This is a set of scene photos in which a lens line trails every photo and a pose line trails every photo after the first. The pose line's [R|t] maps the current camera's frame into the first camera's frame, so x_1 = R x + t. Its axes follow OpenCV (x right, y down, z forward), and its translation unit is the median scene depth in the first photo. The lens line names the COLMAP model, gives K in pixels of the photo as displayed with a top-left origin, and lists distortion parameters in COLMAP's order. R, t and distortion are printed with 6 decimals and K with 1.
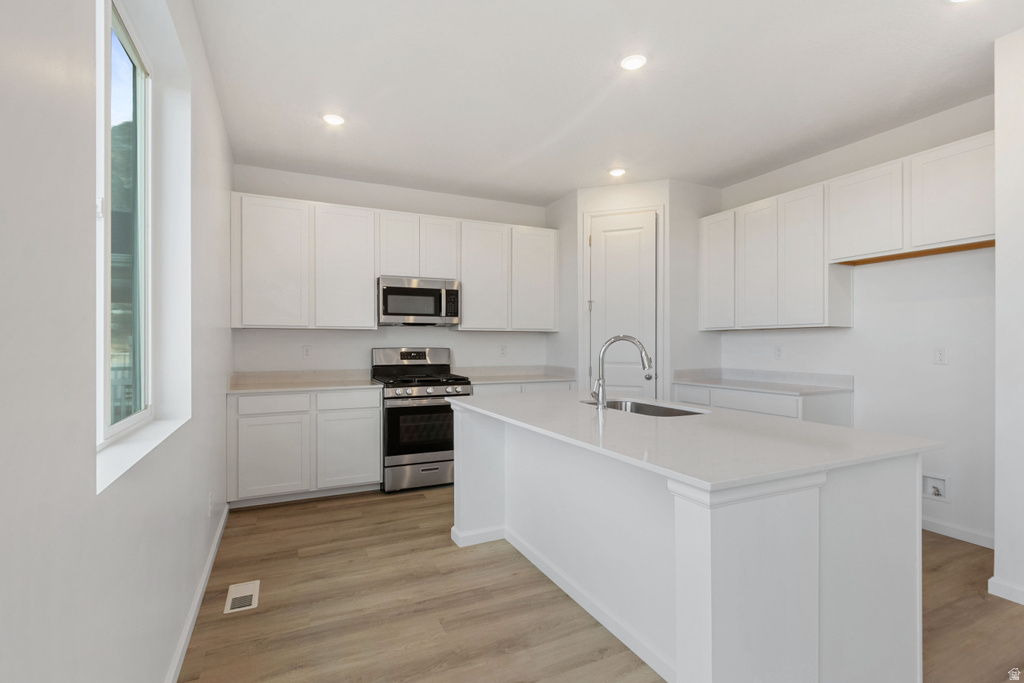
lens RADIAL K [[476.7, 0, 503.7], [0, 476.7, 346.8], [0, 0, 1]] dist [0.005227, -0.002088]
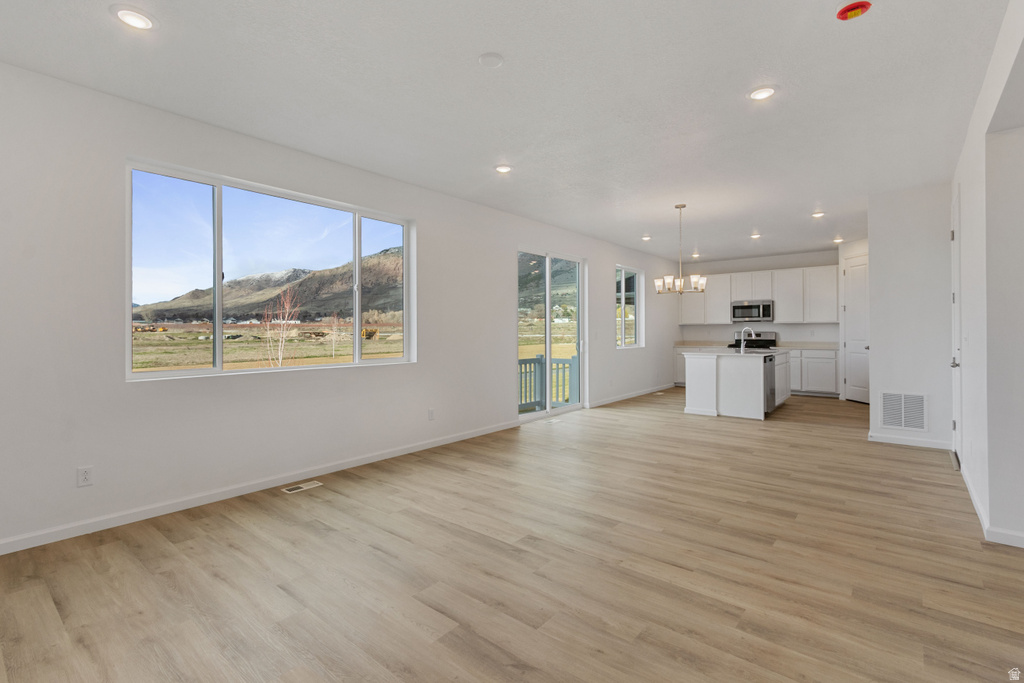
lens RADIAL K [[476.7, 0, 504.0], [0, 476.7, 325.2], [0, 0, 1]] dist [0.005227, -0.002088]
pose [[0.420485, -0.012917, -0.907208, 1.383475], [-0.000017, 0.999899, -0.014245, 0.003080], [0.907300, 0.006005, 0.420442, -1.004861]]
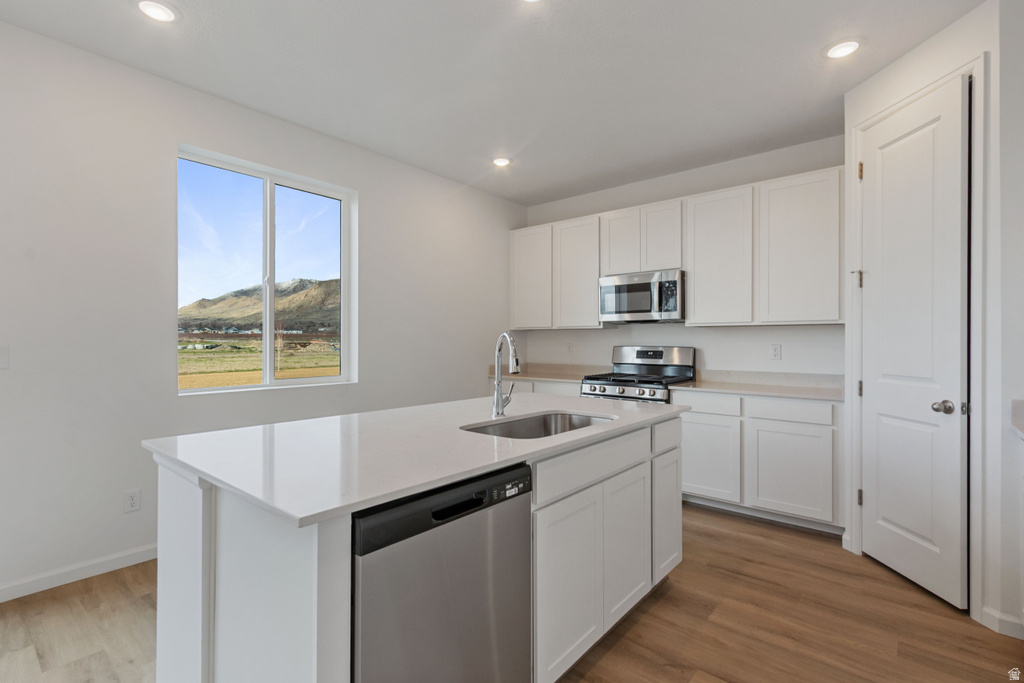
lens RADIAL K [[476.7, 0, 508.8], [0, 476.7, 337.4], [0, 0, 1]] dist [0.005227, -0.002088]
pose [[0.416353, -0.008712, -0.909161, 0.587835], [-0.009017, 0.999865, -0.013710, -0.000220], [0.909158, 0.013906, 0.416218, 0.375986]]
